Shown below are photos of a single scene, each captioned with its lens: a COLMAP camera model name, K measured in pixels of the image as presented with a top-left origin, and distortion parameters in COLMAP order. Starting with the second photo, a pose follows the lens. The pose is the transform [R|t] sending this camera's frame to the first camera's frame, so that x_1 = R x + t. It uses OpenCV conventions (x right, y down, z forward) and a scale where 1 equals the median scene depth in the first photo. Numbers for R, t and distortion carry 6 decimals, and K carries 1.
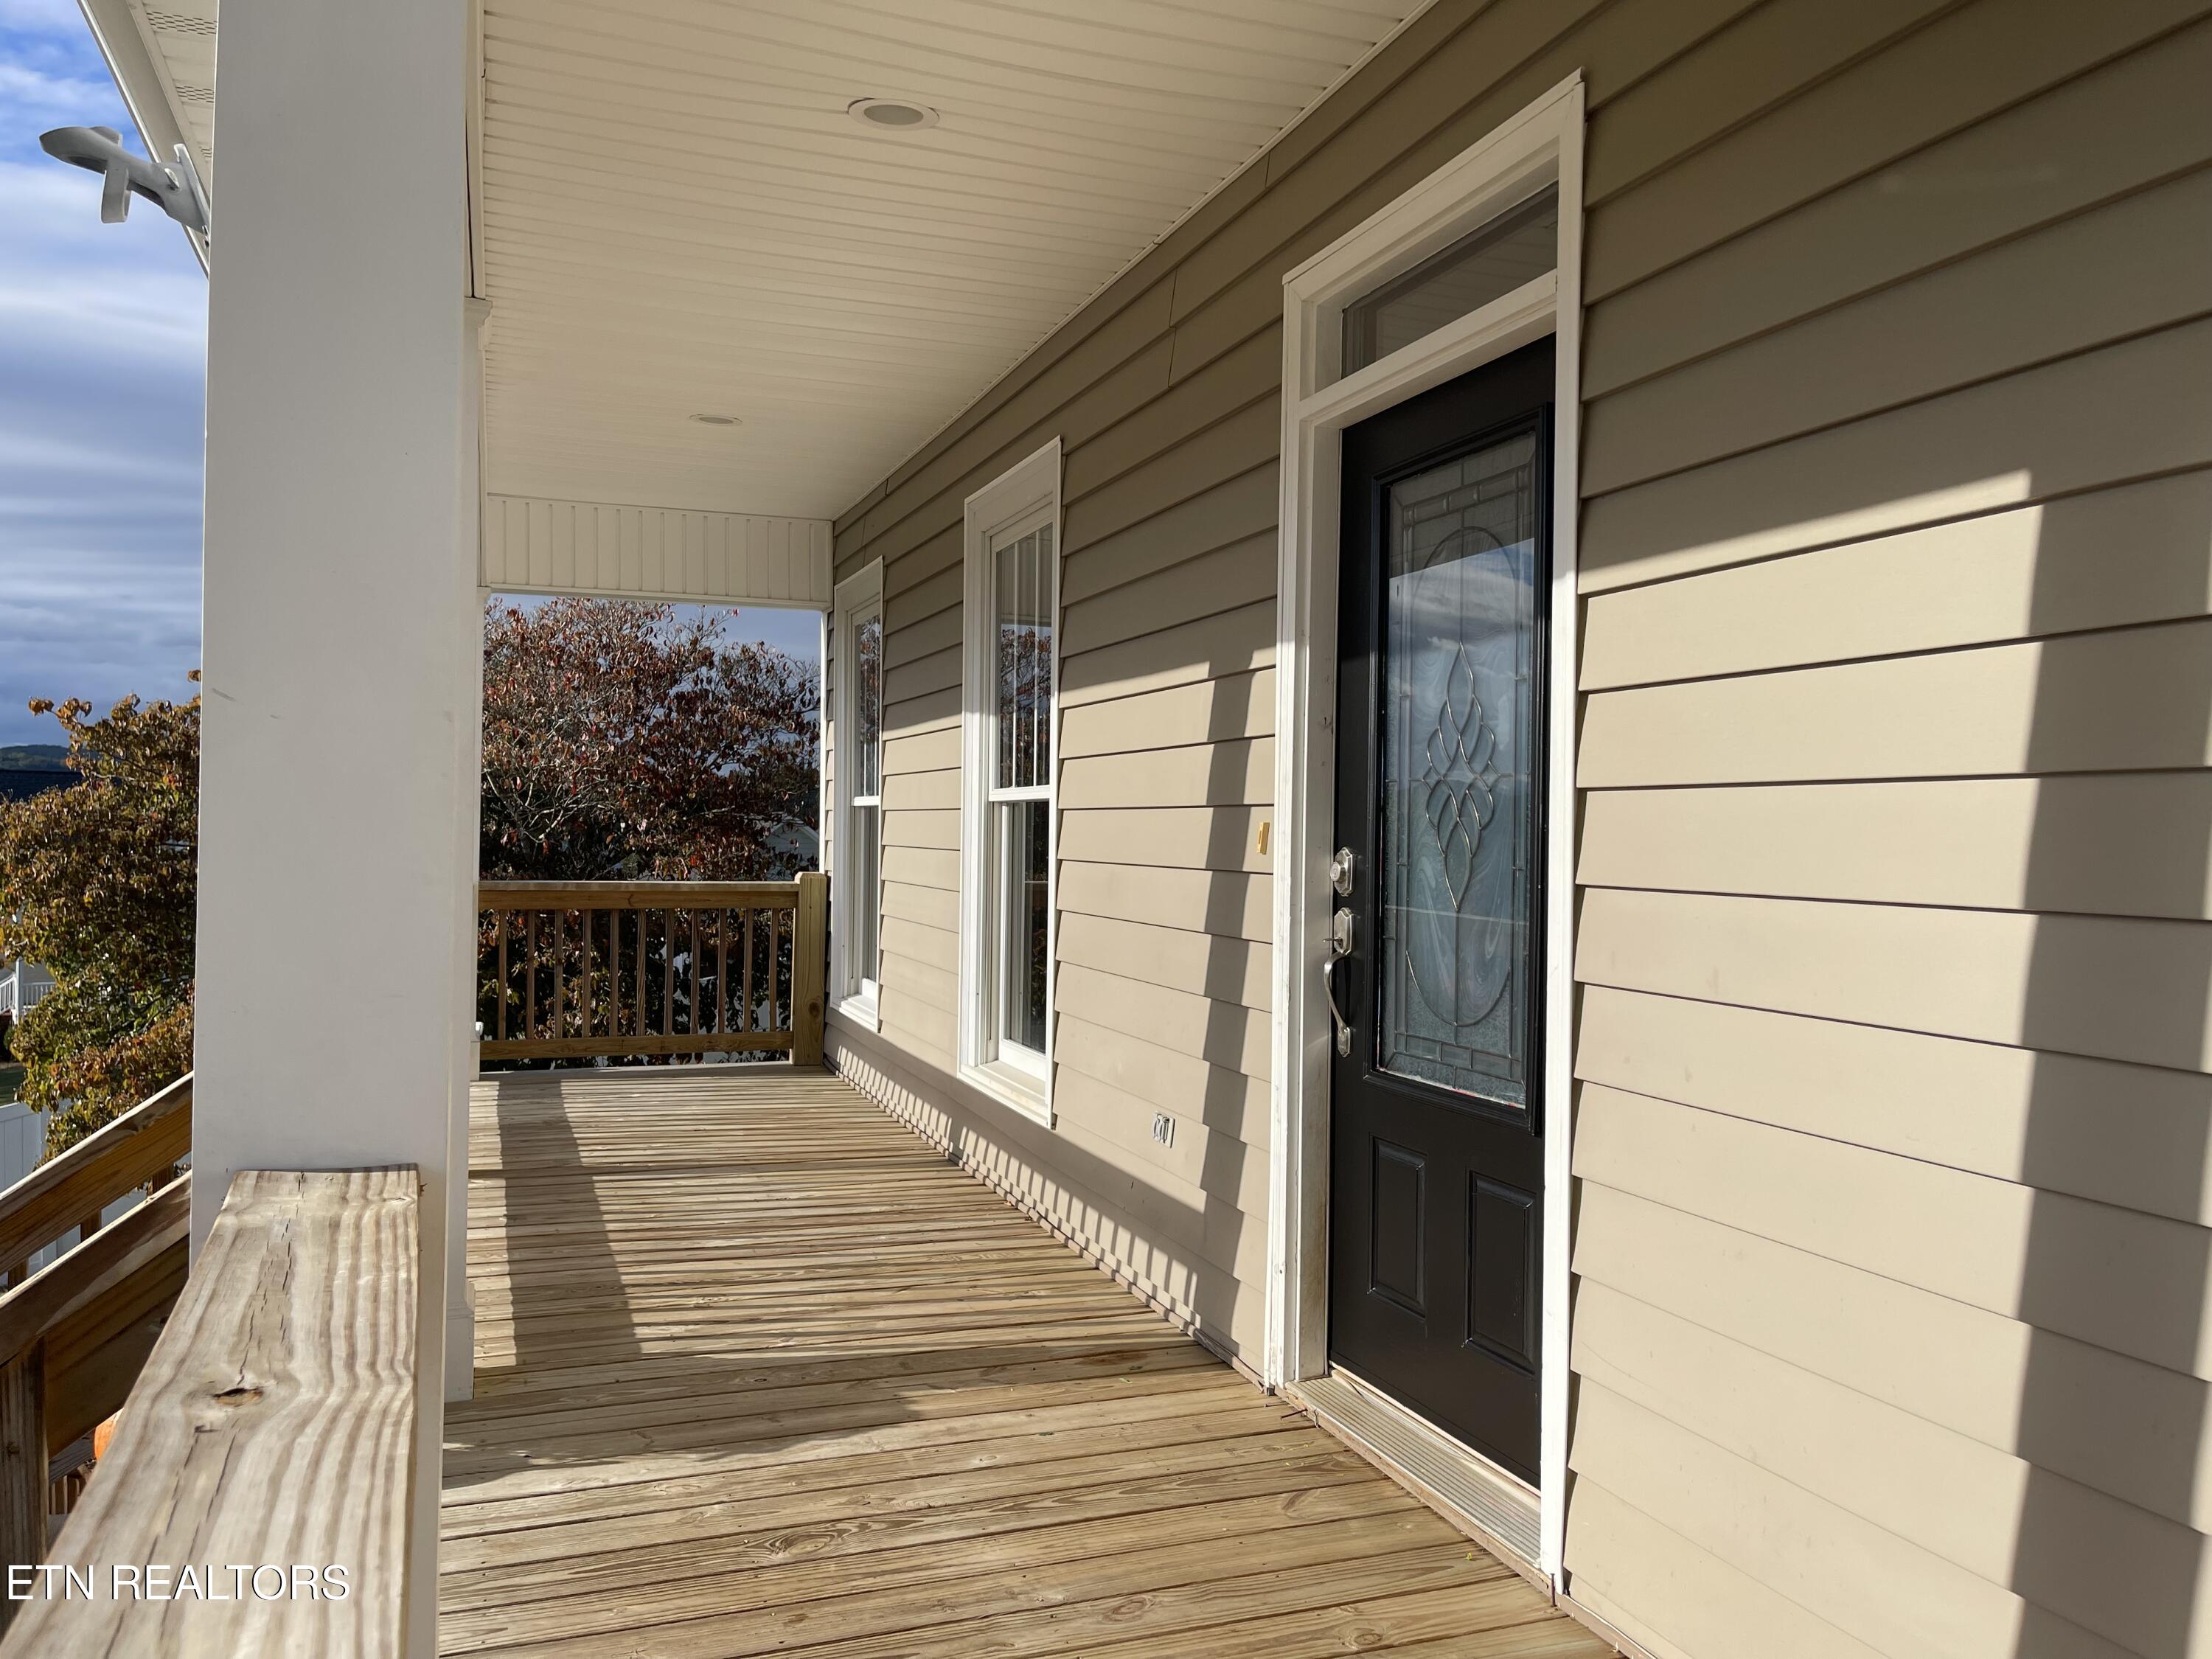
lens RADIAL K [[1651.9, 0, 1120.0], [0, 1651.9, 833.2], [0, 0, 1]] dist [0.041328, -0.036339]
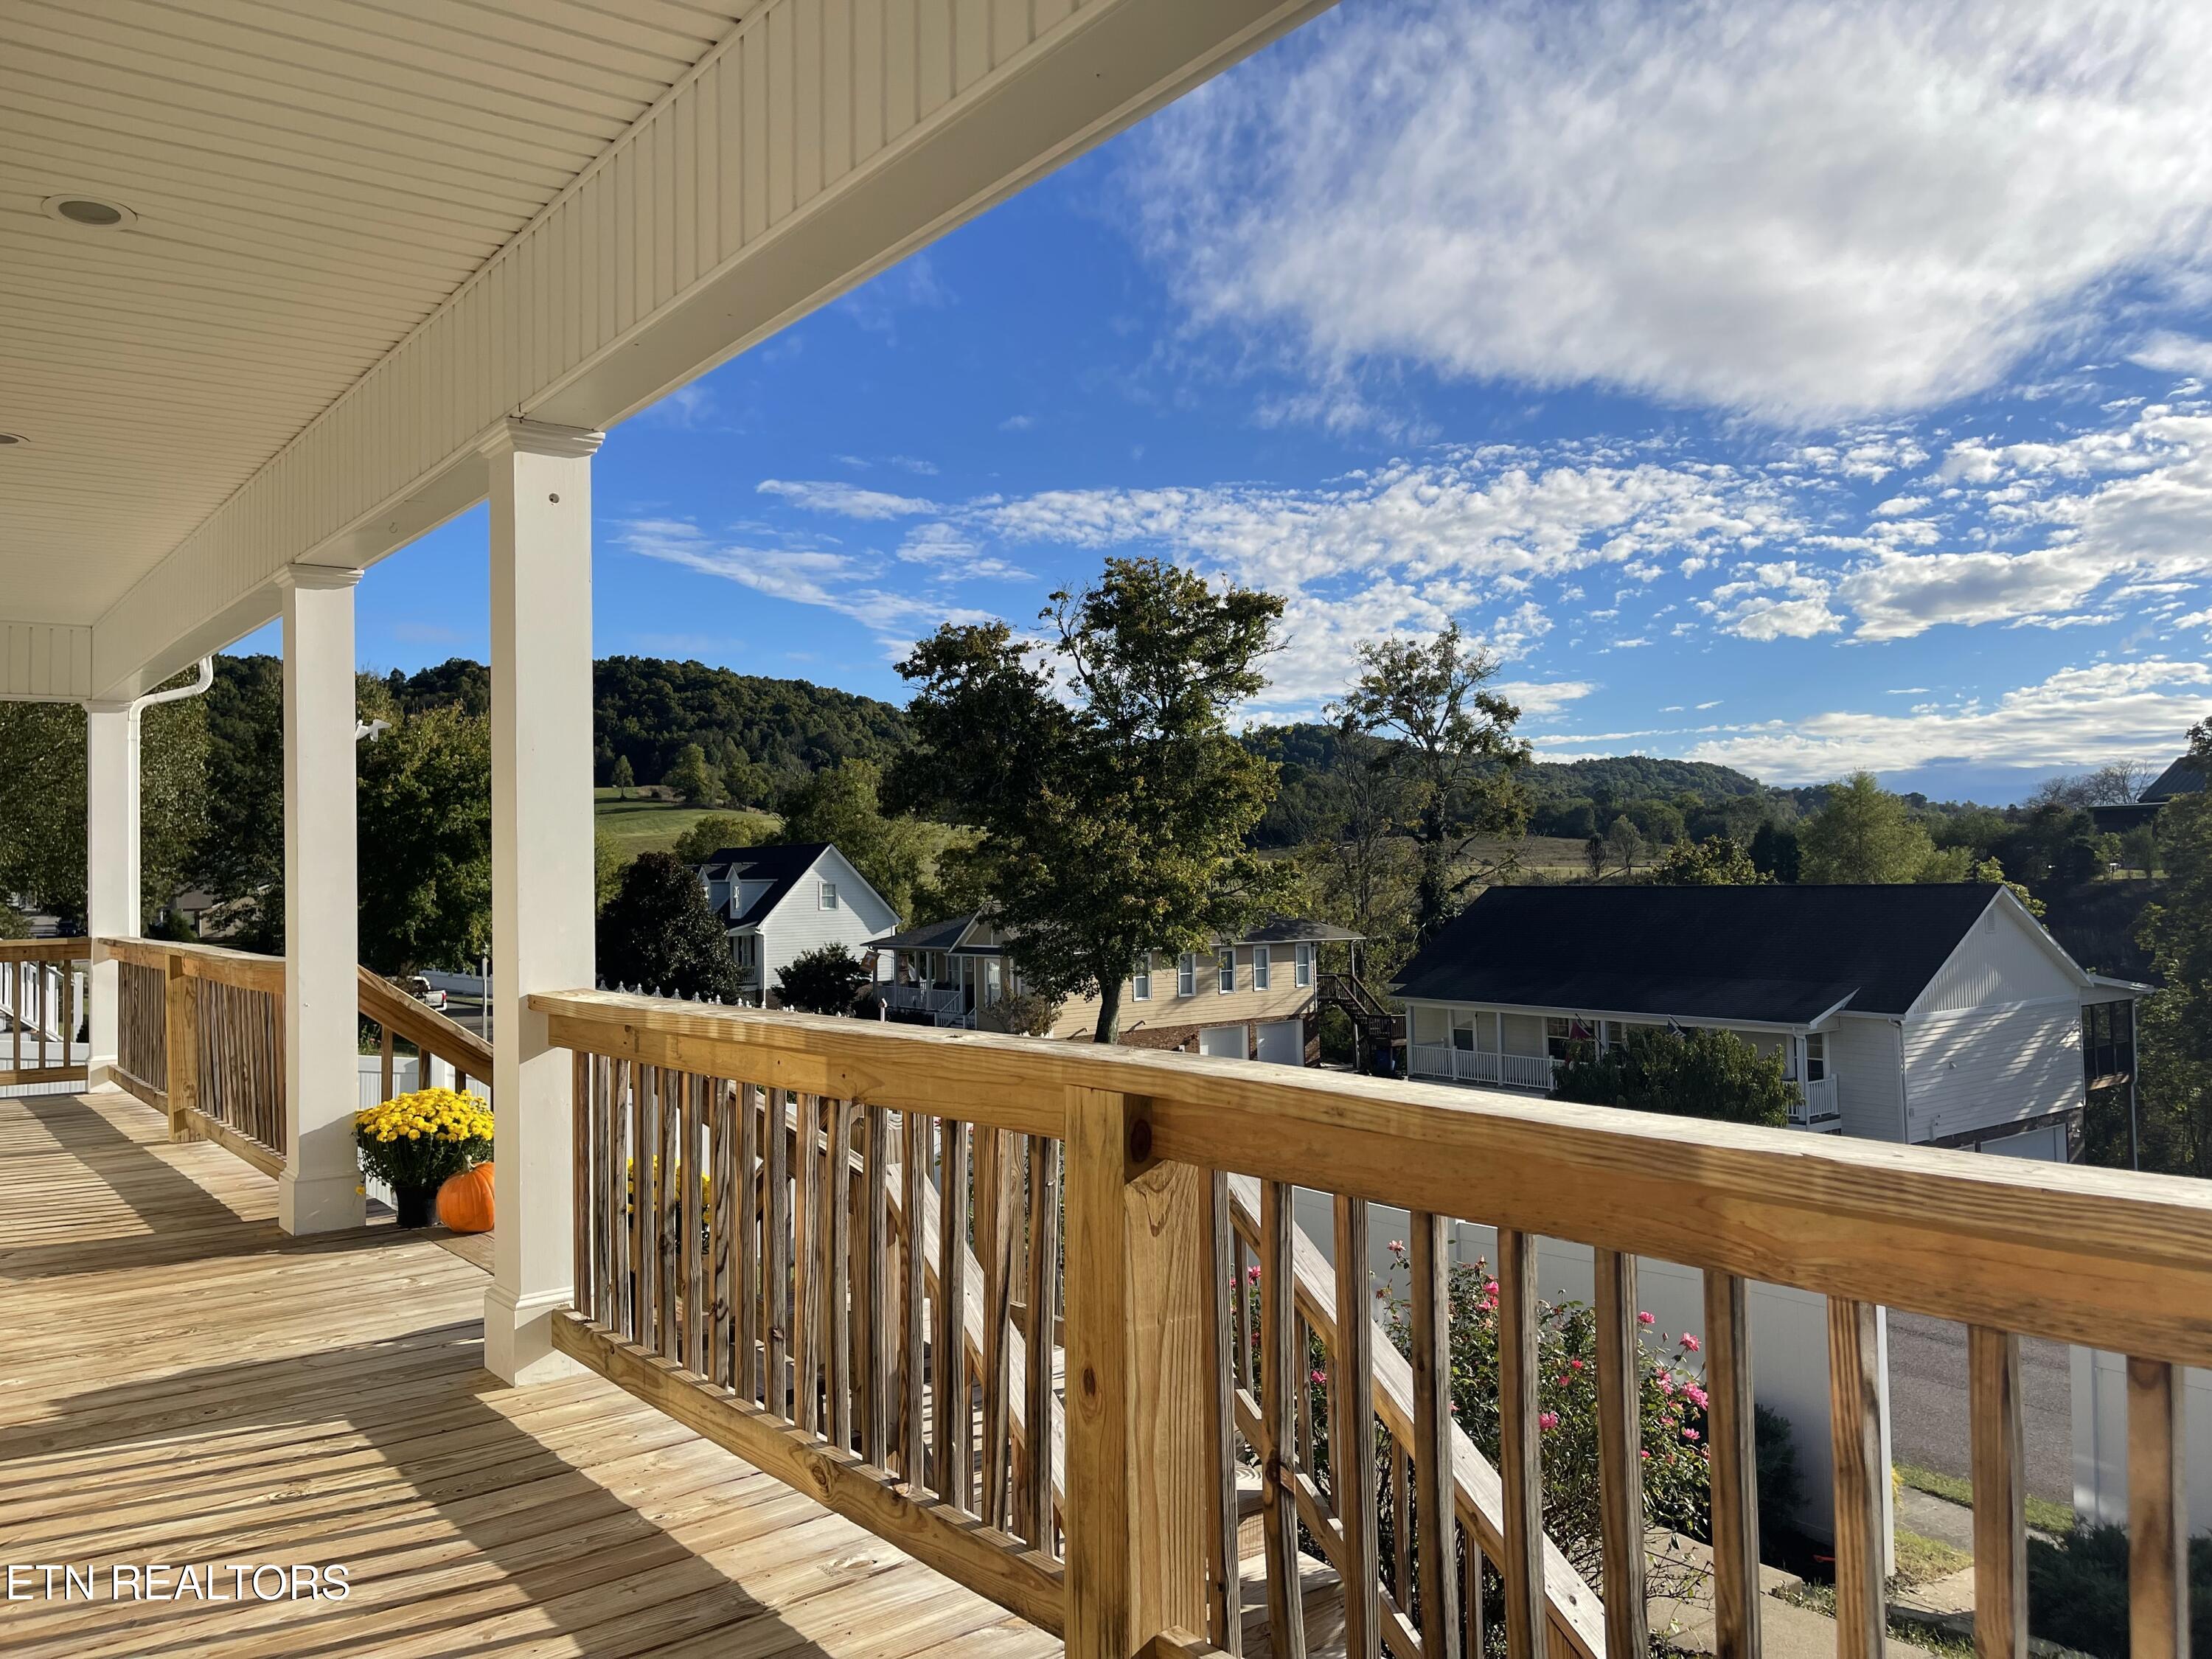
lens RADIAL K [[1651.9, 0, 1101.8], [0, 1651.9, 830.7], [0, 0, 1]] dist [0.041328, -0.036339]
pose [[-0.958026, -0.004585, -0.286644, -0.419508], [0.007641, 0.999109, -0.041518, 0.012839], [0.286579, -0.041966, -0.957137, 2.031051]]
